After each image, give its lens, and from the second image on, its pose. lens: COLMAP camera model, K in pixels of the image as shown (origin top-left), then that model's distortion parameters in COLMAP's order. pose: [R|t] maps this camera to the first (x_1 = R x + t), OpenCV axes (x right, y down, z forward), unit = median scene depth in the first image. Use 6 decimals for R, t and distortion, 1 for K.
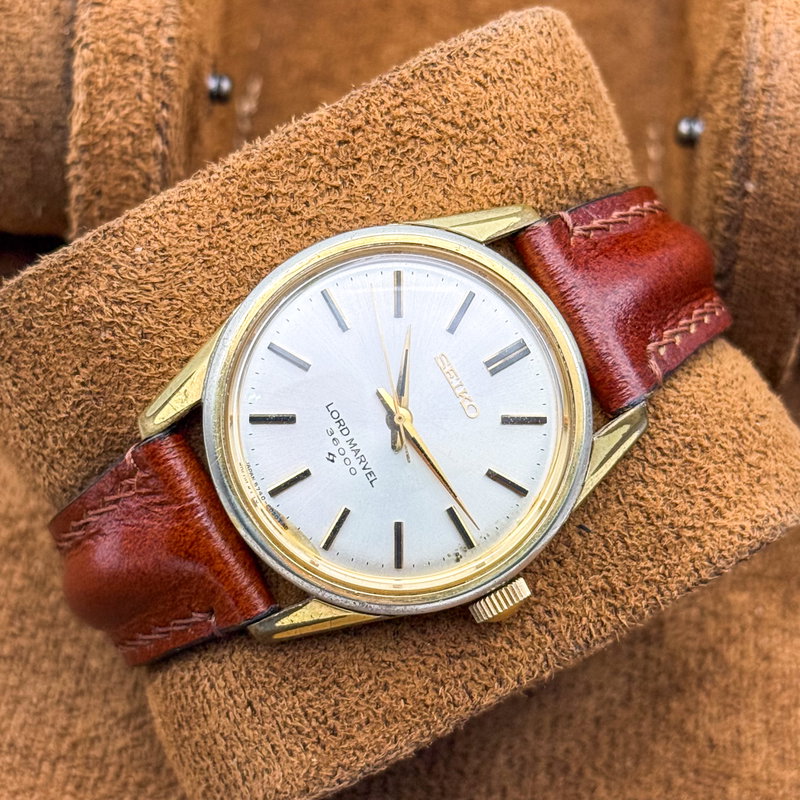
lens RADIAL K [[2149.9, 0, 400.0], [0, 2149.9, 400.0], [0, 0, 1]] dist [0.014440, -0.026571]
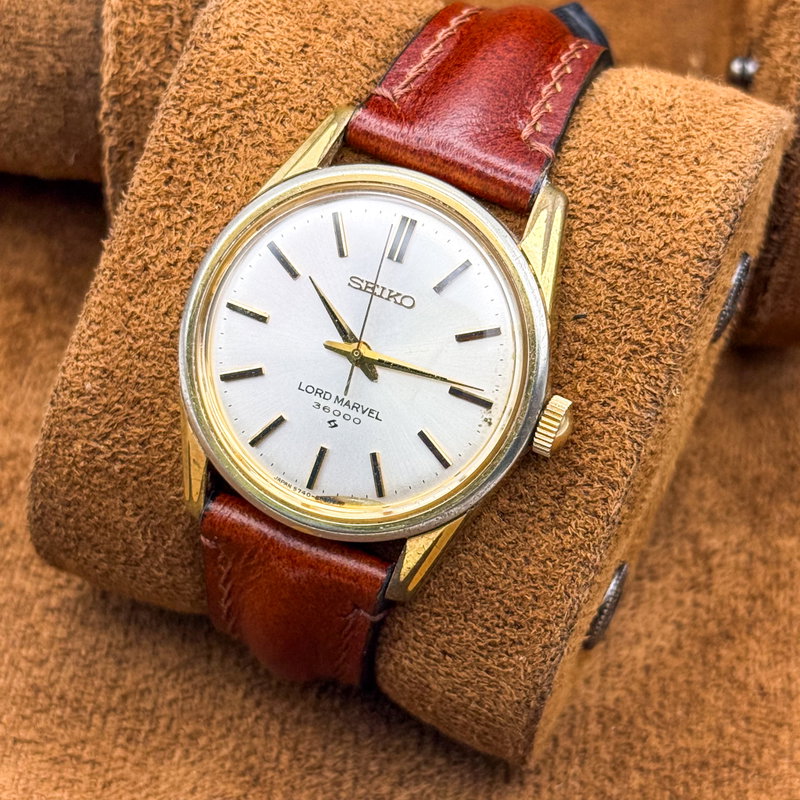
lens RADIAL K [[2149.9, 0, 400.0], [0, 2149.9, 400.0], [0, 0, 1]] dist [0.014440, -0.026571]
pose [[0.745765, -0.633956, -0.204779, 0.203861], [0.638157, 0.768035, -0.053647, 0.089591], [0.191287, -0.090673, 0.977337, -0.005678]]
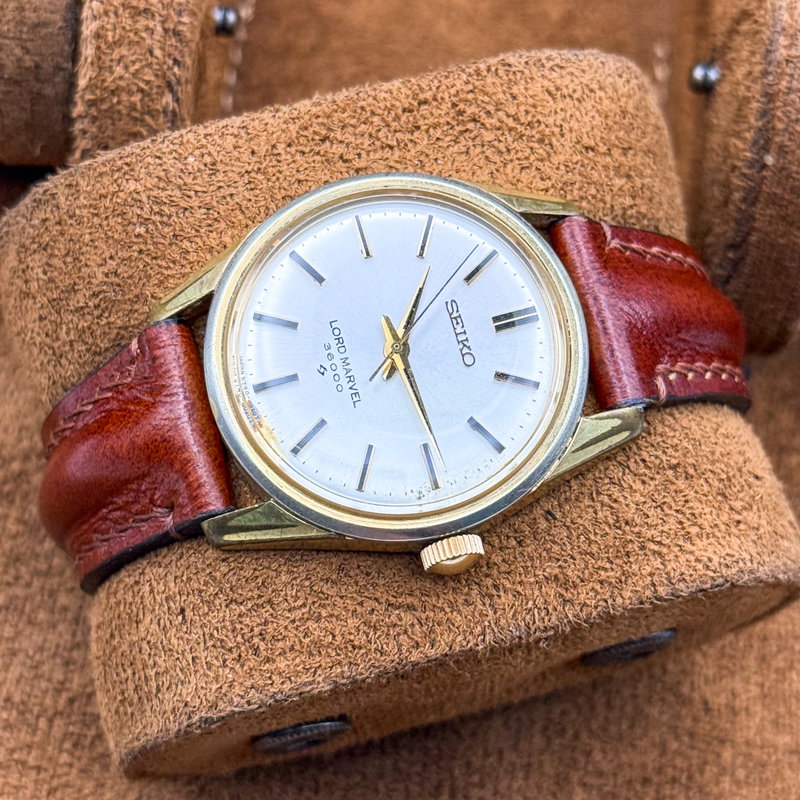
lens RADIAL K [[2149.9, 0, 400.0], [0, 2149.9, 400.0], [0, 0, 1]] dist [0.014440, -0.026571]
pose [[0.970831, 0.220263, -0.094718, 0.099908], [-0.235666, 0.949354, -0.207818, 0.231303], [0.044146, 0.224078, 0.973571, 0.018175]]
